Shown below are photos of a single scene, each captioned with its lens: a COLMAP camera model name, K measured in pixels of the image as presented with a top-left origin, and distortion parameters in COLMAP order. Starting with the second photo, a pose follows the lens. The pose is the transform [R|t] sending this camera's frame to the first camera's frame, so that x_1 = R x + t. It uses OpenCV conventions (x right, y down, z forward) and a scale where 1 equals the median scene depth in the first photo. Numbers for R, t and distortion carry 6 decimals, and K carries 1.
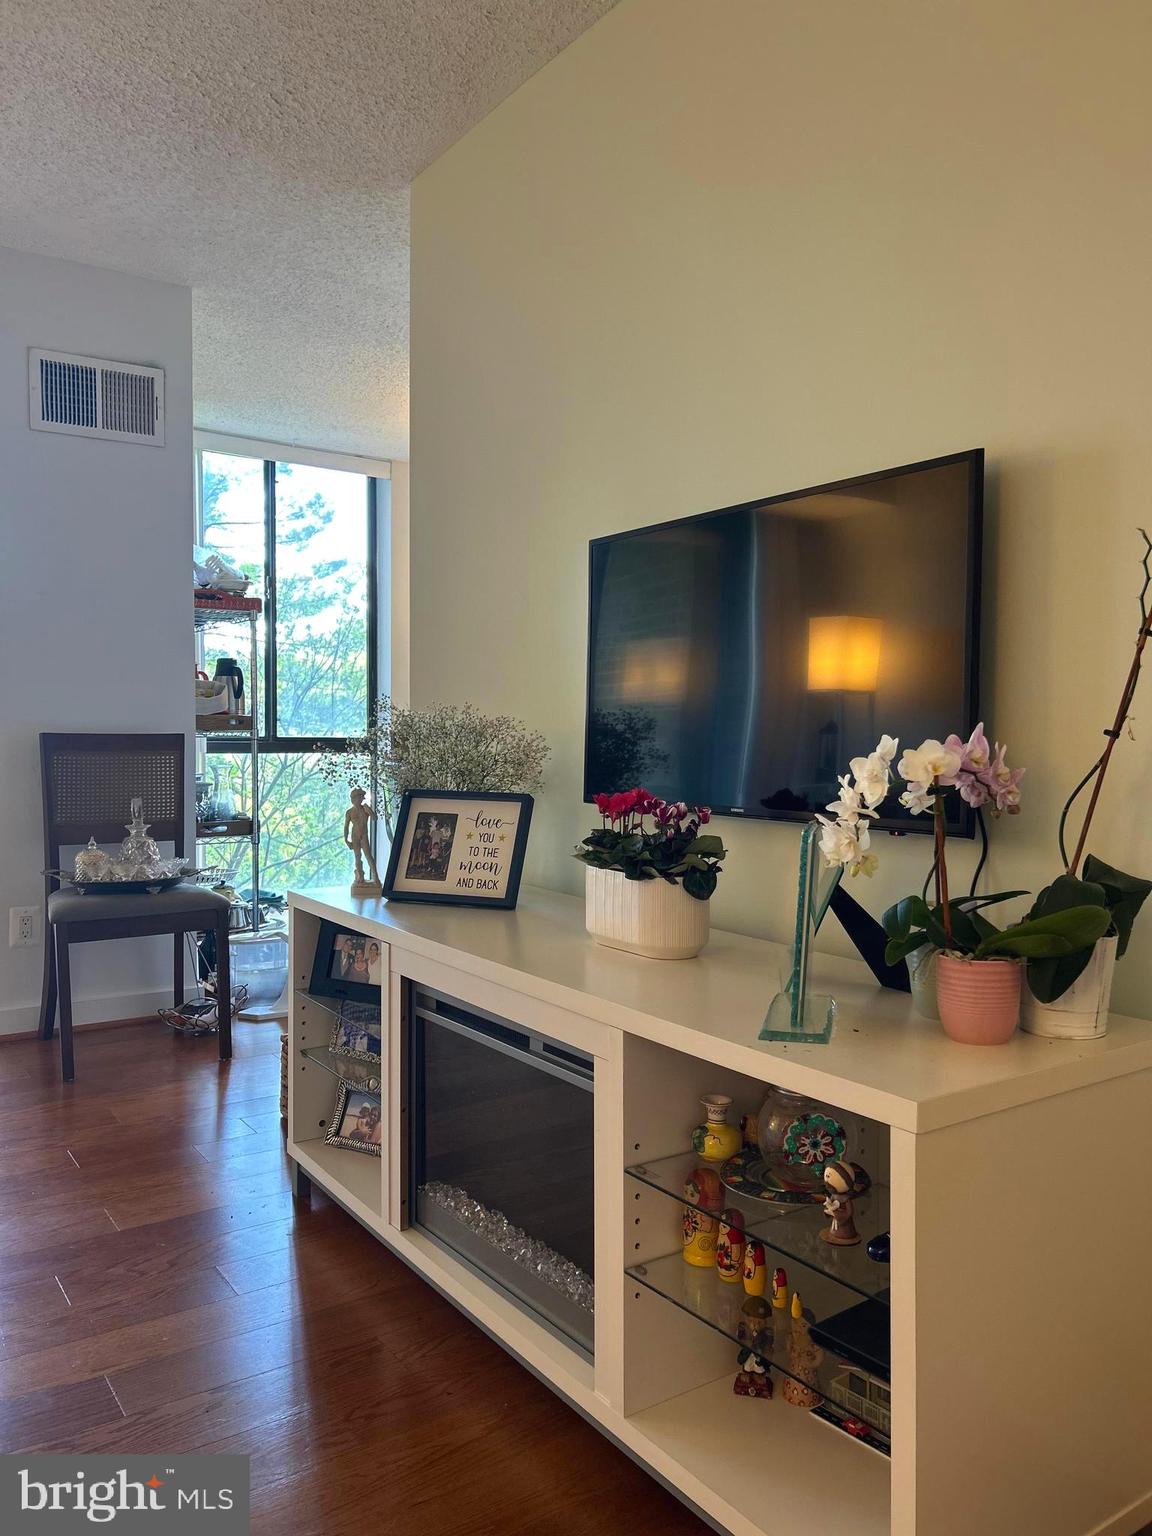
lens RADIAL K [[1157.4, 0, 556.1], [0, 1157.4, 767.5], [0, 0, 1]] dist [0.103183, -0.148490]
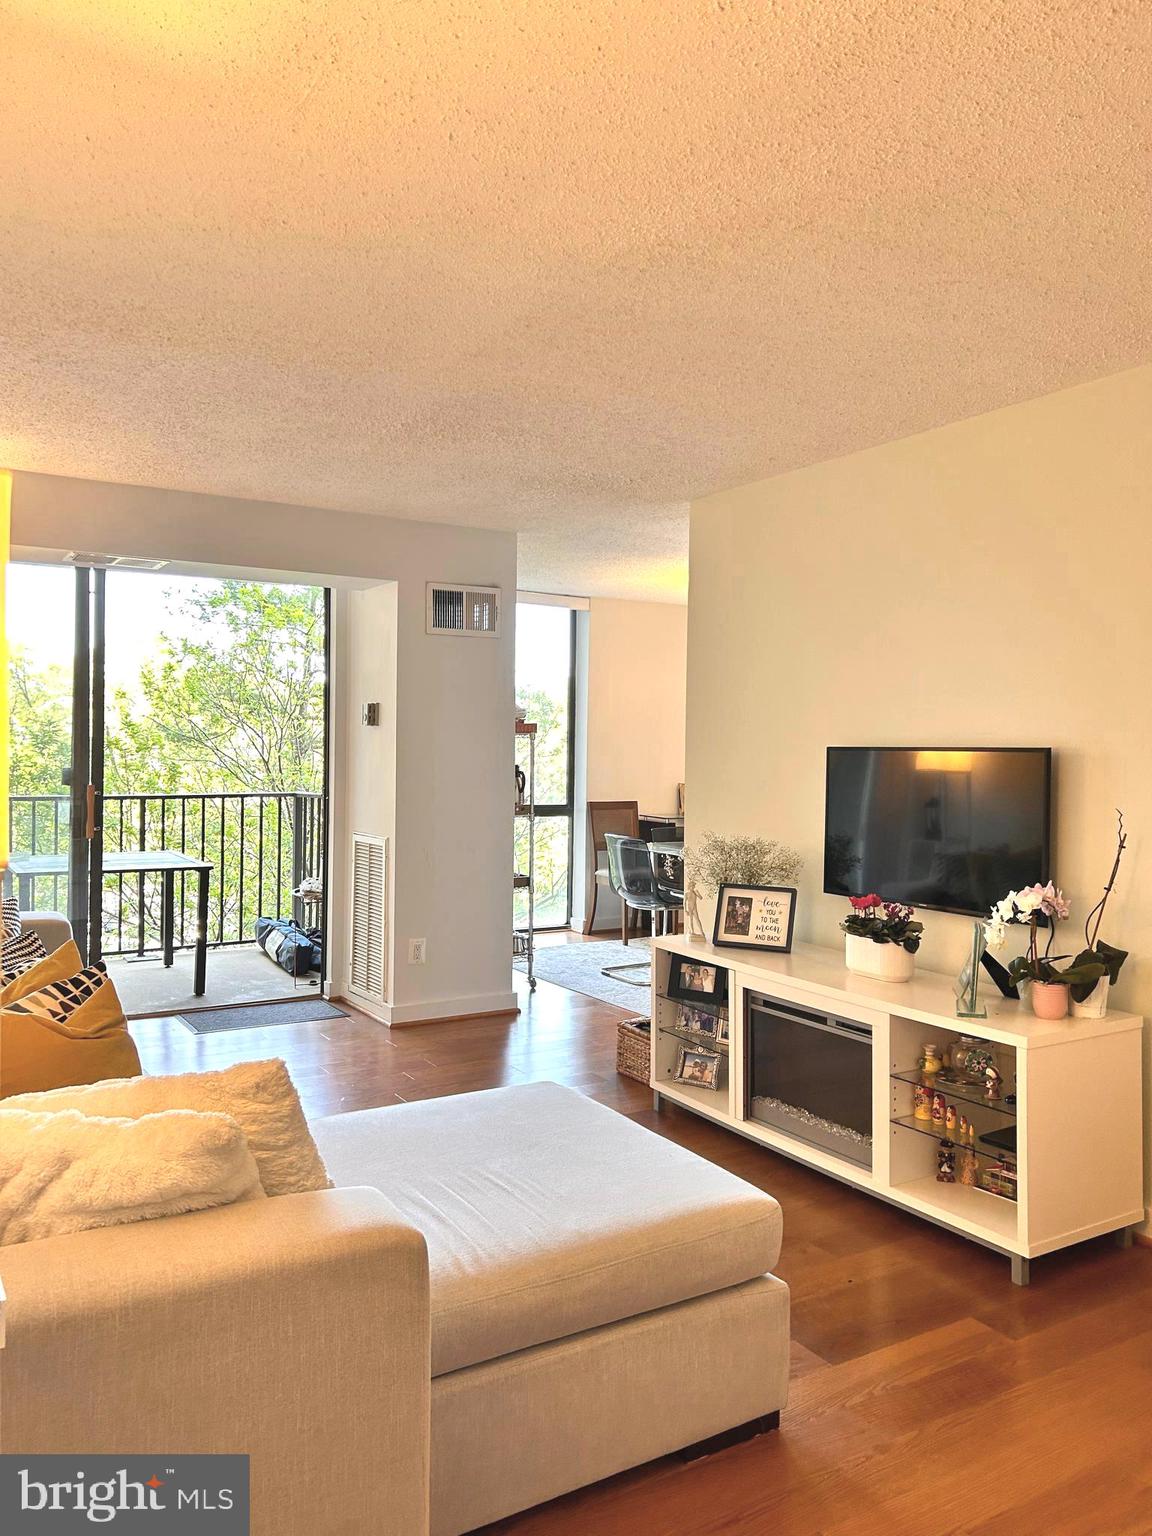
lens RADIAL K [[1154.5, 0, 571.6], [0, 1154.5, 759.5], [0, 0, 1]] dist [0.103558, -0.133935]
pose [[0.999264, 0.006922, -0.037731, -0.405510], [-0.007778, 0.999714, -0.022597, -0.179098], [0.037564, 0.022874, 0.999032, -1.102072]]
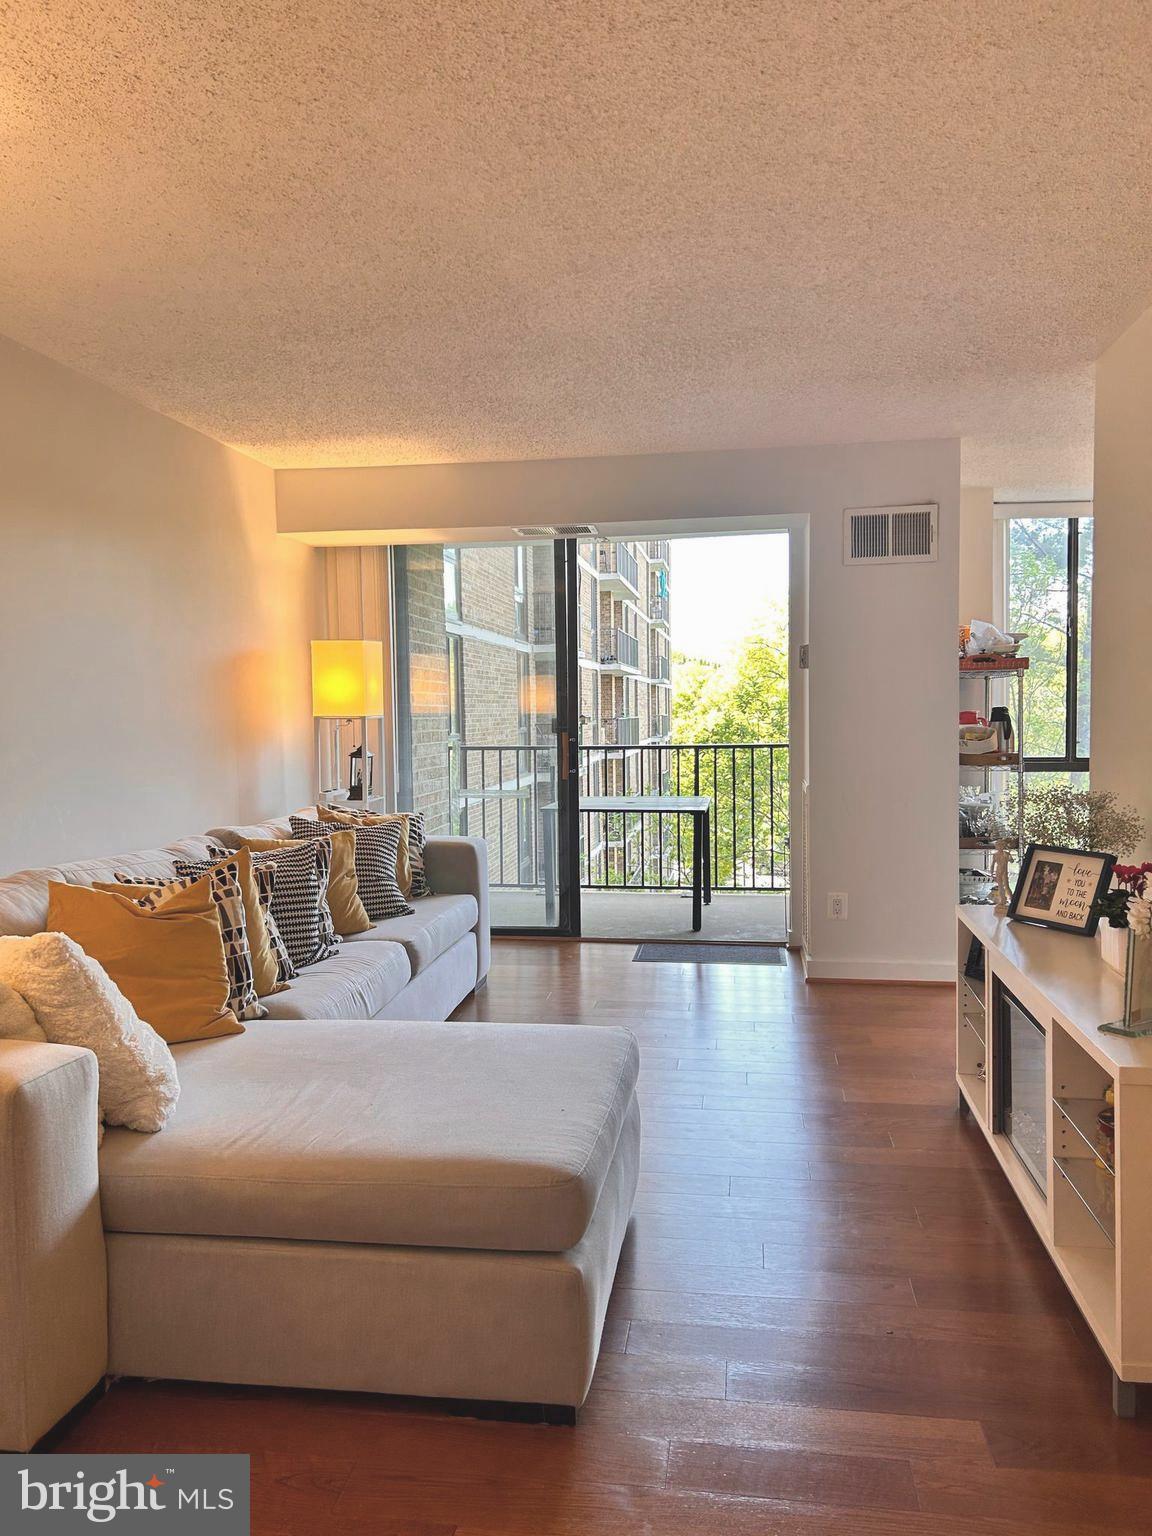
lens RADIAL K [[1154.5, 0, 571.6], [0, 1154.5, 759.5], [0, 0, 1]] dist [0.103558, -0.133935]
pose [[0.737416, 0.014724, -0.675278, 0.583526], [-0.006089, 0.999867, 0.015151, -0.140641], [0.675411, -0.007061, 0.737408, -0.600009]]
